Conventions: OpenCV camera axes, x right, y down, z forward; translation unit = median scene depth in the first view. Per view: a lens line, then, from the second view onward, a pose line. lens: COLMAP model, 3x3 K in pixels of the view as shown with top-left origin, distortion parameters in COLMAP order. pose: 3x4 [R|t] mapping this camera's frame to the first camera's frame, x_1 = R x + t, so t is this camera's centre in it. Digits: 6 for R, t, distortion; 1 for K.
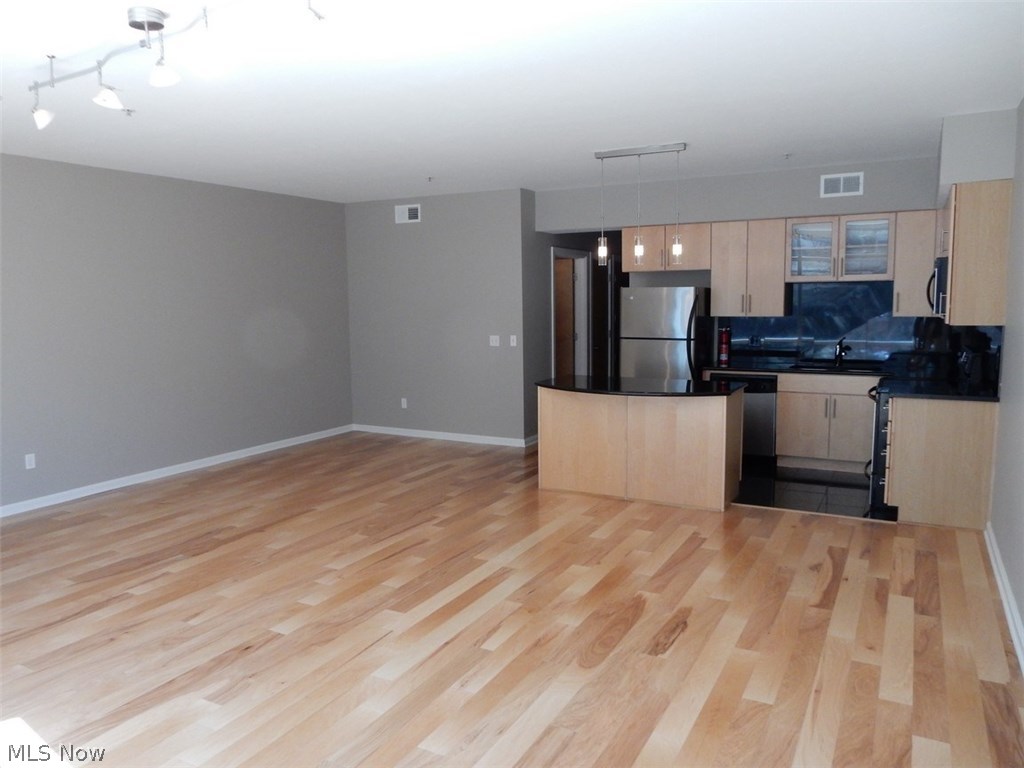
lens RADIAL K [[759.8, 0, 512.0], [0, 759.8, 384.0], [0, 0, 1]] dist [-0.007731, -0.003243]
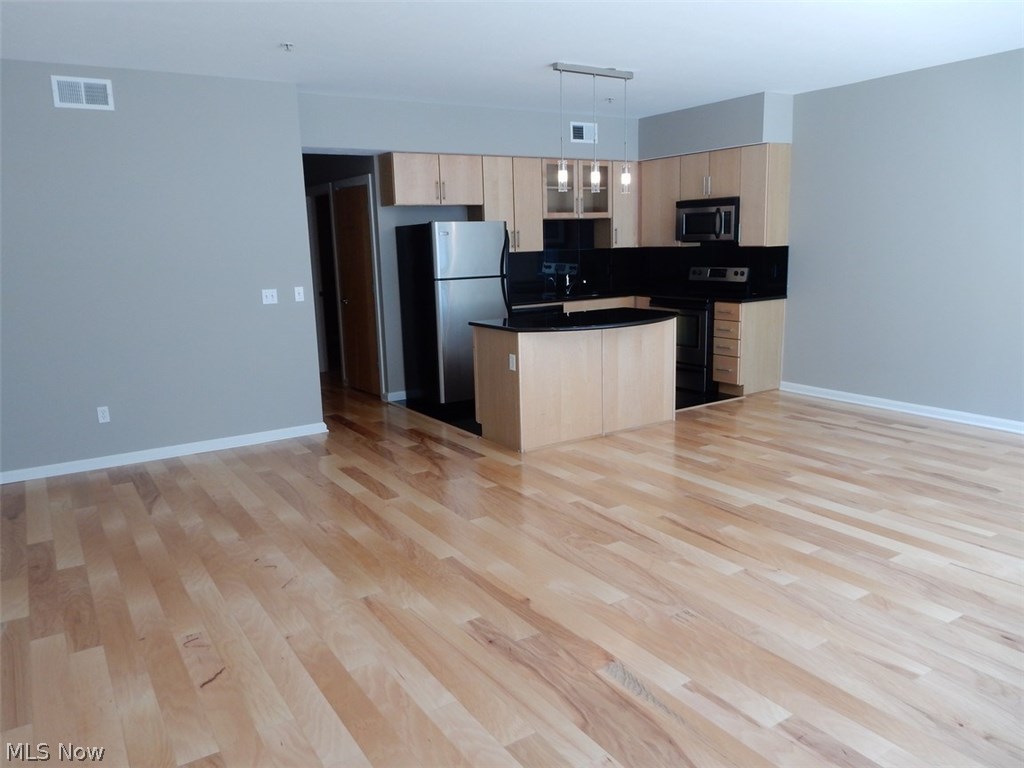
lens RADIAL K [[746.7, 0, 509.8], [0, 746.7, 392.1], [0, 0, 1]] dist [-0.013270, -0.002101]
pose [[0.477420, -0.177414, 0.860578, -0.821301], [0.122741, 0.983267, 0.134615, -0.053980], [-0.870060, 0.041360, 0.491207, 0.706702]]
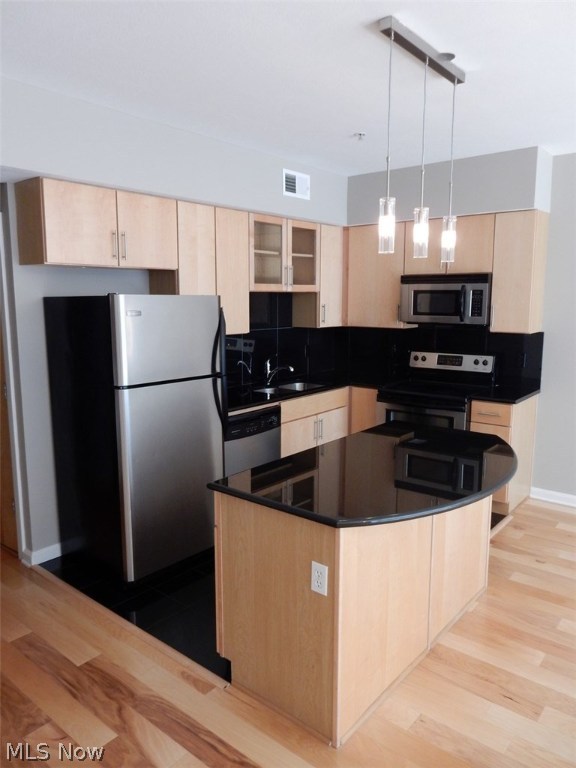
lens RADIAL K [[560.0, 0, 288.0], [0, 560.0, 384.0], [0, 0, 1]] dist [-0.013270, -0.002101]
pose [[0.190730, -0.137346, 0.971987, -0.308659], [0.111490, 0.986788, 0.117560, -0.135519], [-0.975291, 0.085945, 0.203522, 1.124874]]
